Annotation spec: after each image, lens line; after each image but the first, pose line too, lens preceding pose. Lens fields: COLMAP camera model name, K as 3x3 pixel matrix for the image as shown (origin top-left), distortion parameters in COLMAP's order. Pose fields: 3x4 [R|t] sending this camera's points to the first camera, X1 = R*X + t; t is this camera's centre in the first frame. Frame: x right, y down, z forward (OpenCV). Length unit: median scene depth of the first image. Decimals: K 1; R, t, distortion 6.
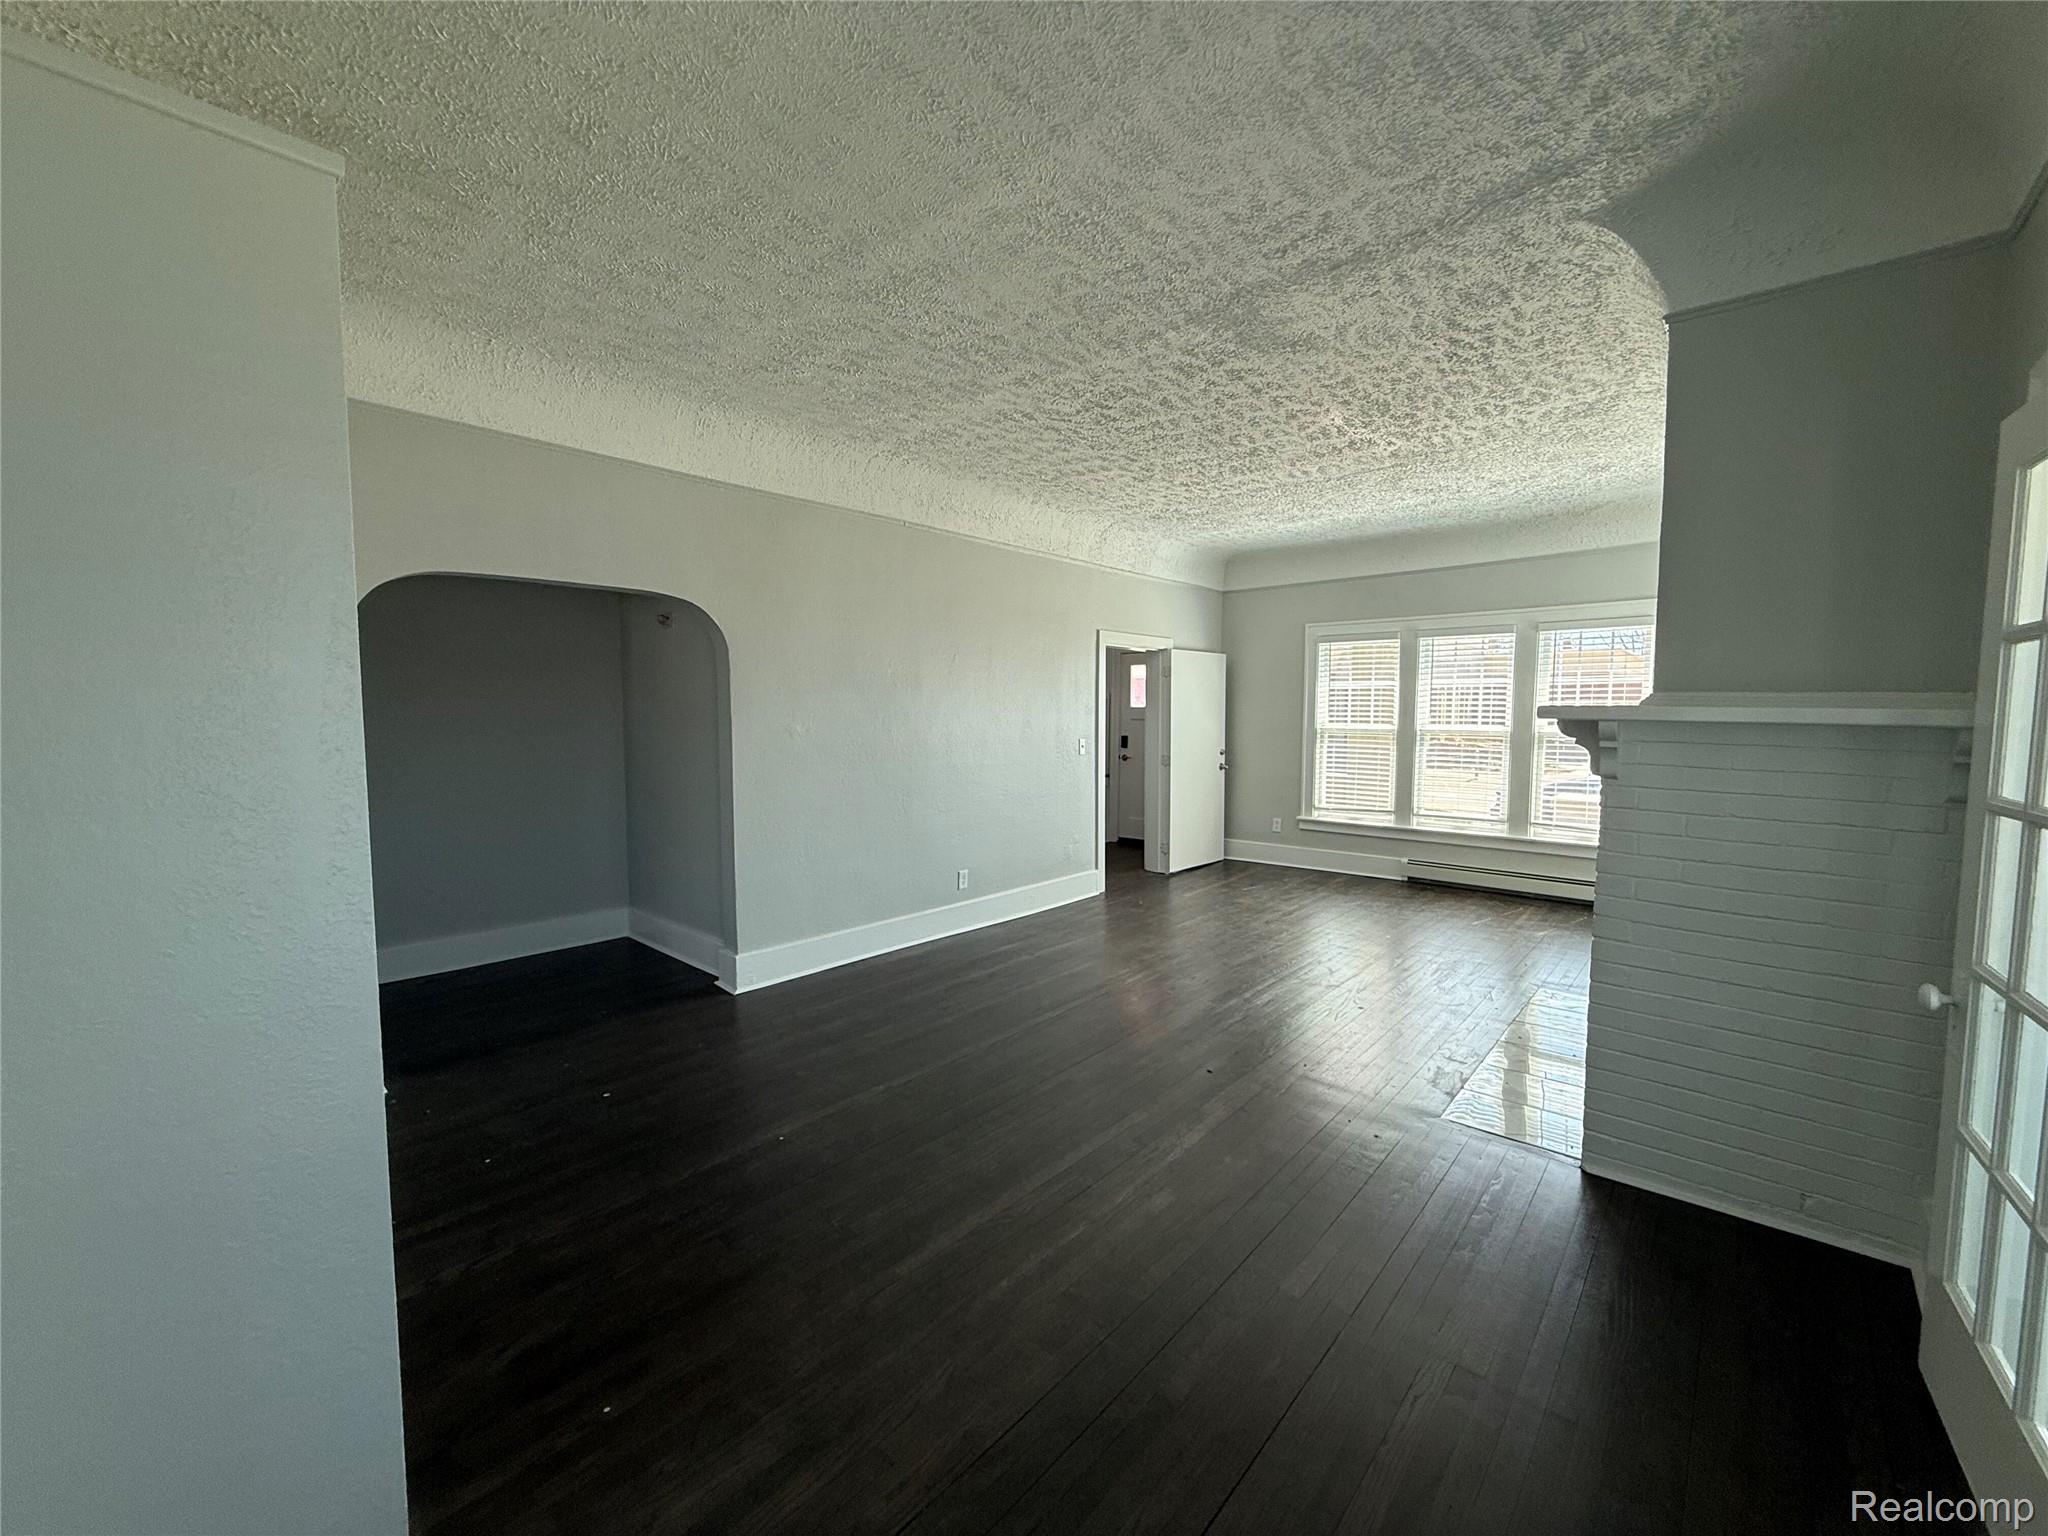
lens RADIAL K [[814.5, 0, 1019.9], [0, 814.5, 761.8], [0, 0, 1]] dist [-0.001239, 0.000765]
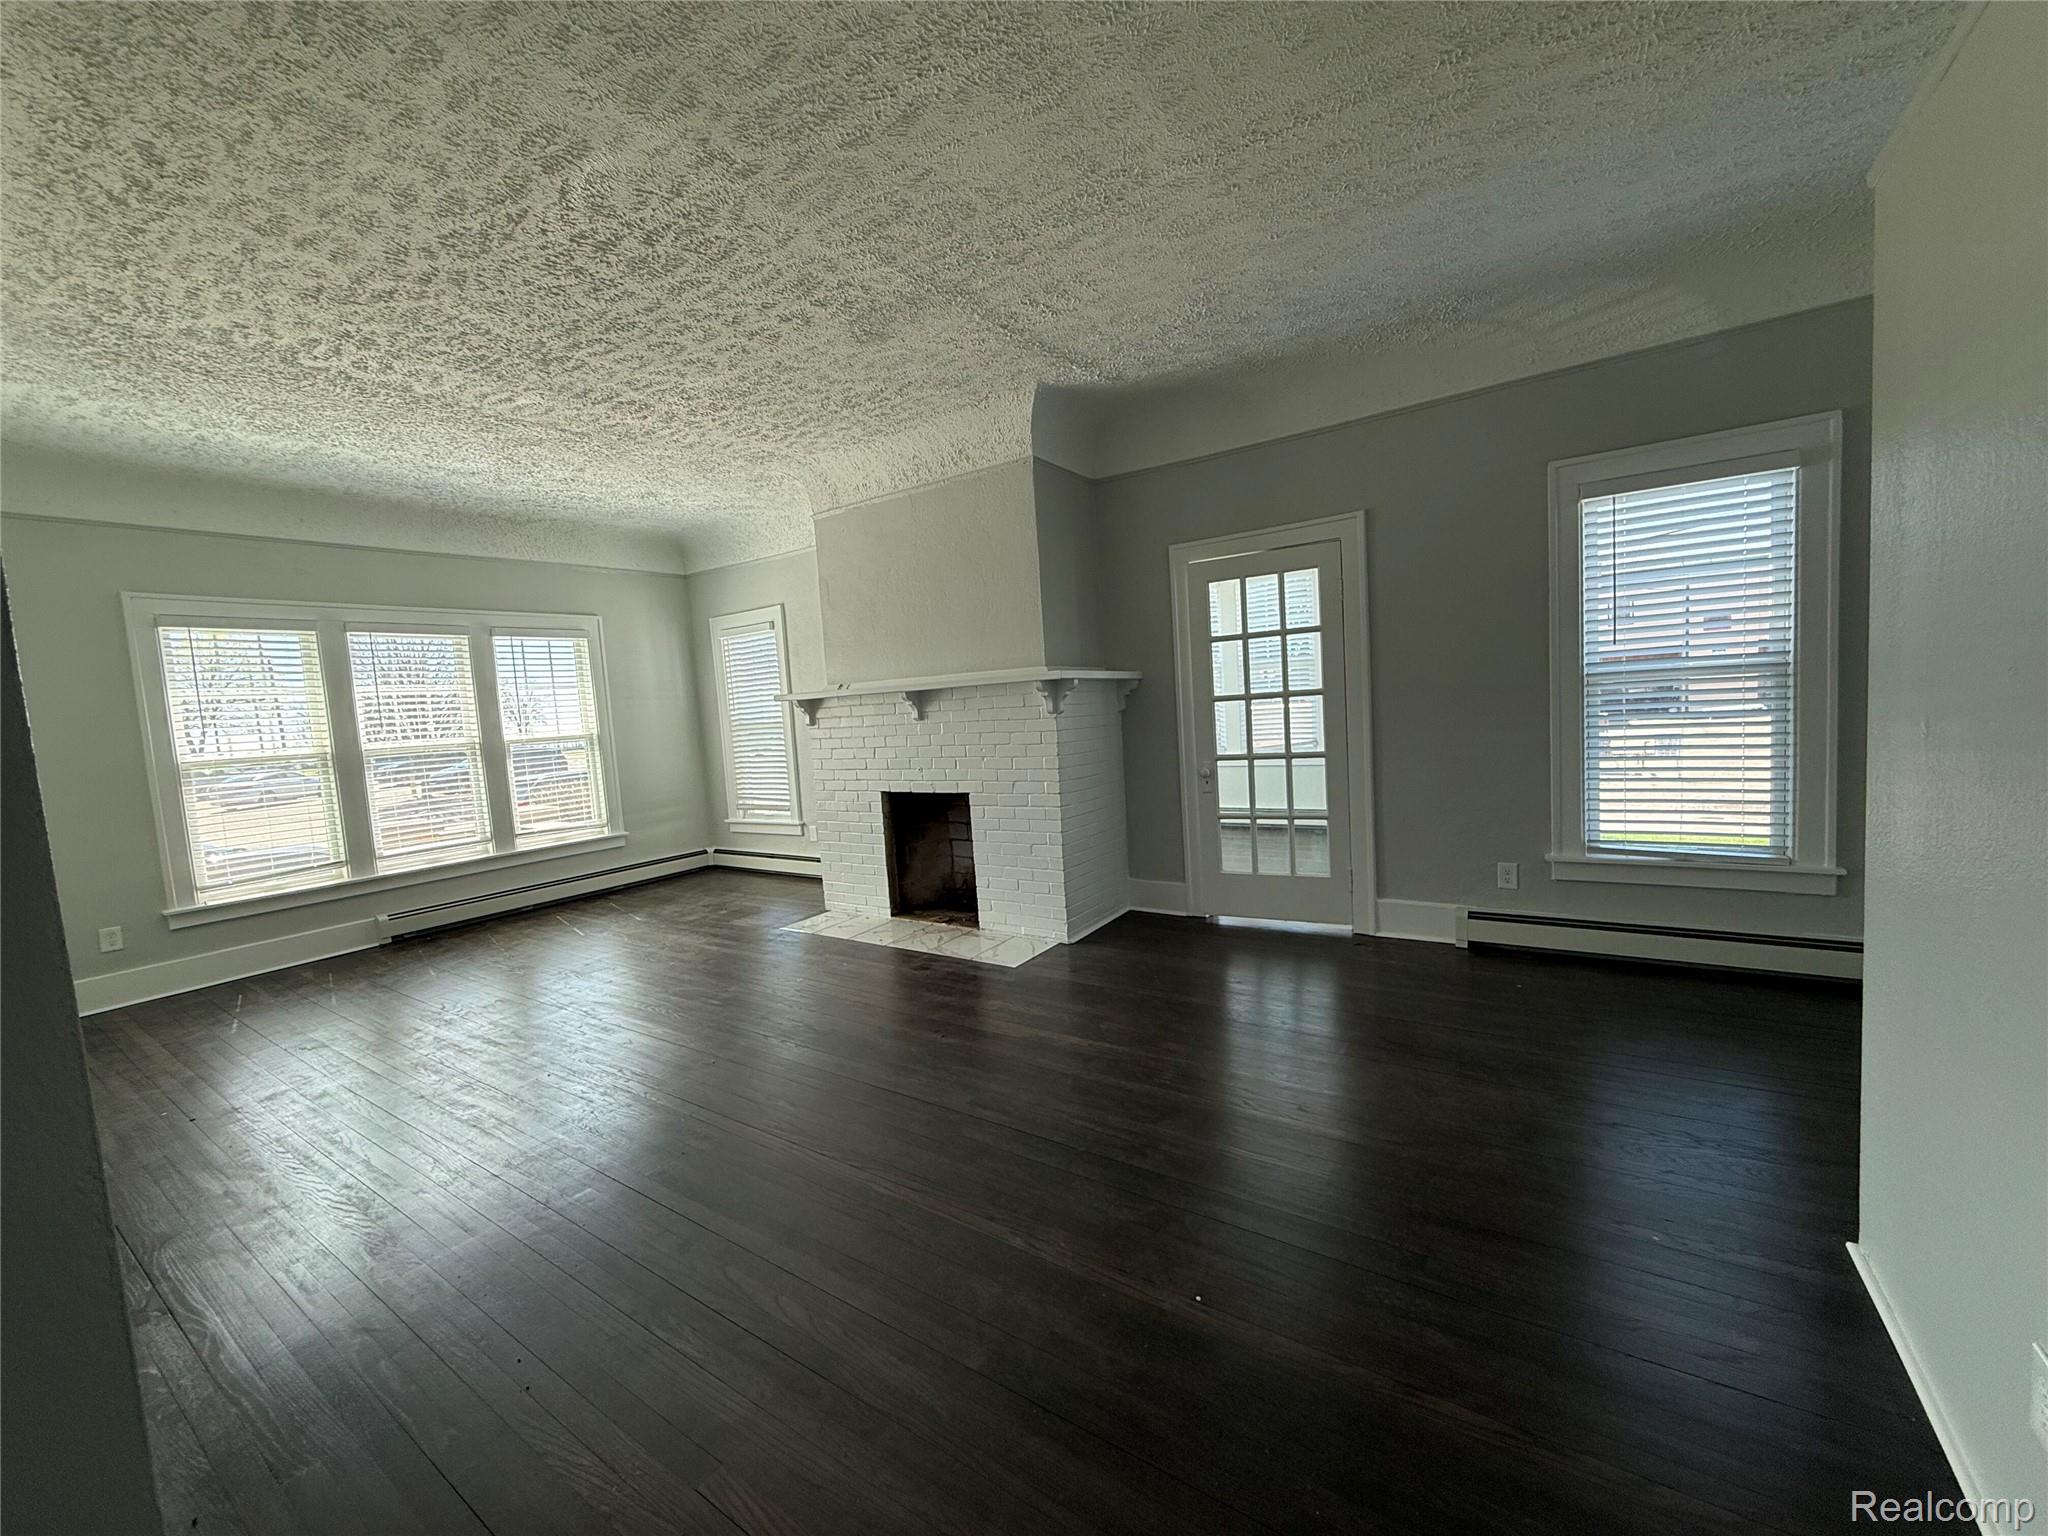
lens RADIAL K [[814.5, 0, 1020.8], [0, 814.5, 763.1], [0, 0, 1]] dist [-0.001239, 0.000765]
pose [[-0.137314, -0.065111, 0.988385, -0.377841], [0.128989, 0.988165, 0.083017, -0.010963], [-0.982093, 0.138890, -0.127290, 0.498133]]
